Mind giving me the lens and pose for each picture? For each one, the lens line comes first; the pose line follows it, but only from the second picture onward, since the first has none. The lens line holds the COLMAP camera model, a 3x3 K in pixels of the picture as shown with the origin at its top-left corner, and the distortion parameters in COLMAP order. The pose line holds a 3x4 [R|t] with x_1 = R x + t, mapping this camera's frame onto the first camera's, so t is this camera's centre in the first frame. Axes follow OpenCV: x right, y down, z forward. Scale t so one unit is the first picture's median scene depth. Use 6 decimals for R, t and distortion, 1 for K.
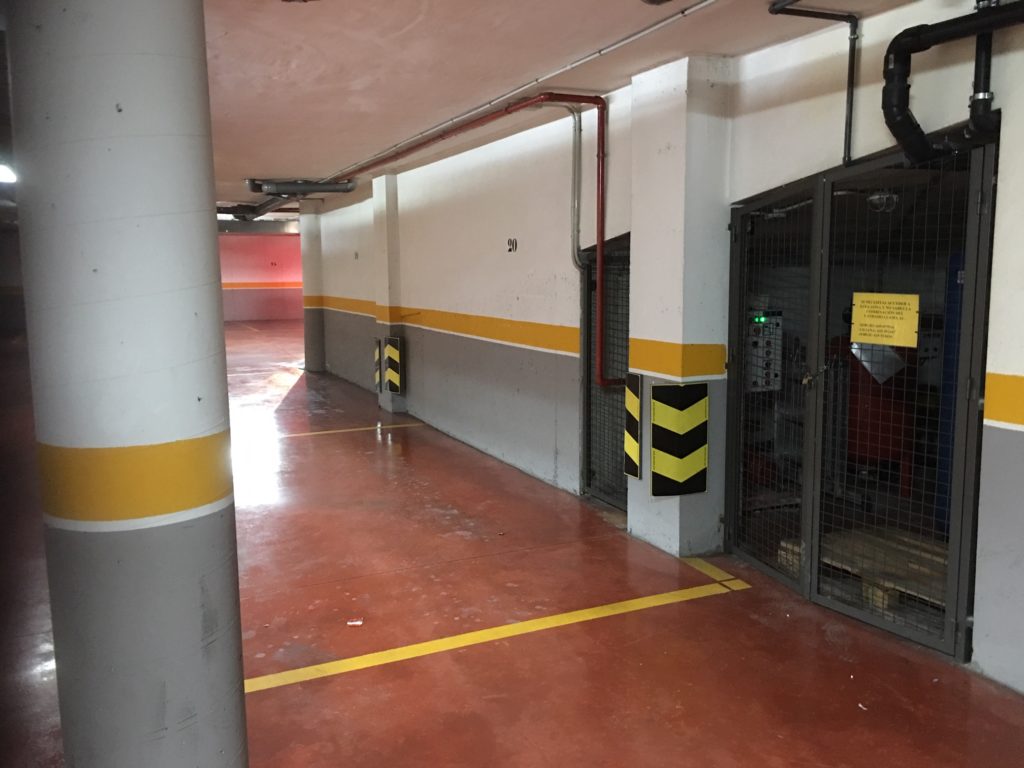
lens RADIAL K [[857.7, 0, 508.7], [0, 857.7, 372.9], [0, 0, 1]] dist [0.075177, -0.088554]
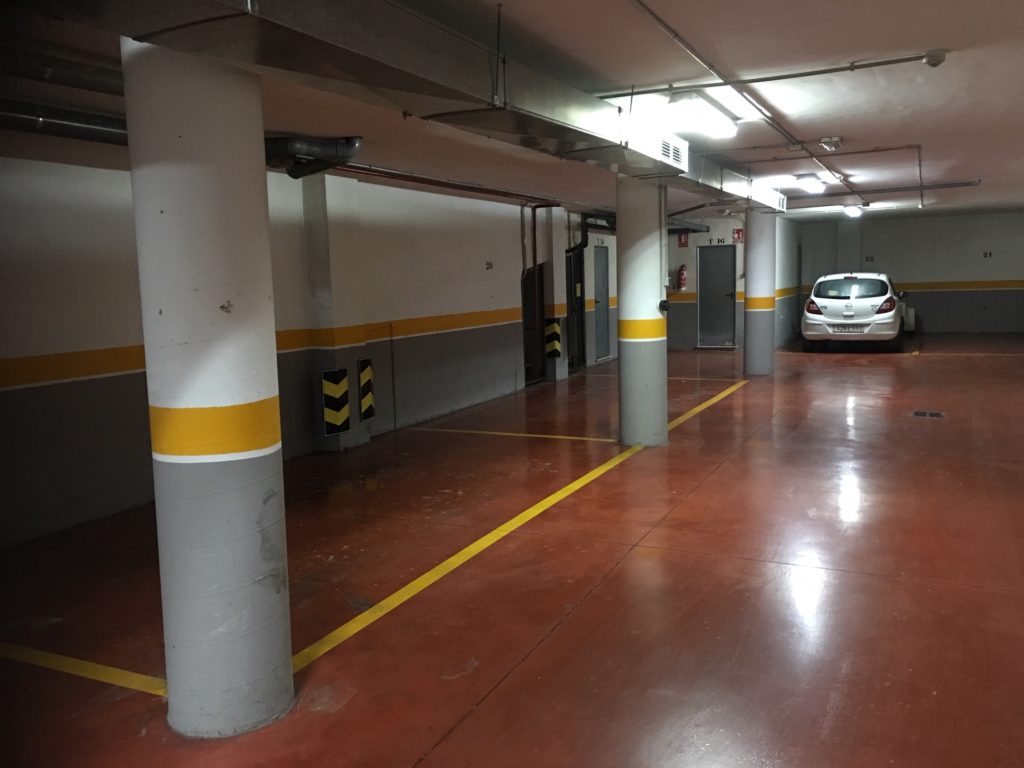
lens RADIAL K [[857.7, 0, 508.7], [0, 857.7, 372.9], [0, 0, 1]] dist [0.075177, -0.088554]
pose [[-0.640221, -0.061050, 0.765761, -1.759578], [0.125747, 0.975063, 0.182868, -0.328523], [-0.757829, 0.213368, -0.616578, 2.735889]]
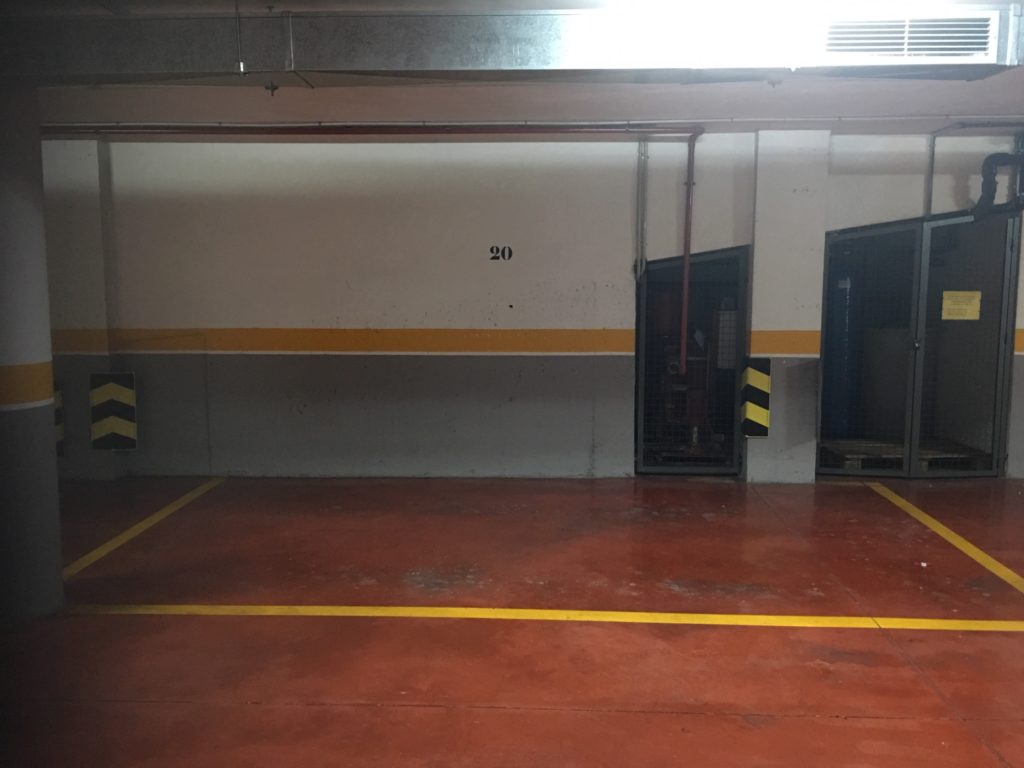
lens RADIAL K [[857.7, 0, 508.7], [0, 857.7, 372.9], [0, 0, 1]] dist [0.075177, -0.088554]
pose [[0.450047, -0.086229, 0.888832, -1.175301], [0.104195, 0.993599, 0.043635, -0.071874], [-0.886905, 0.072974, 0.456151, 0.734630]]
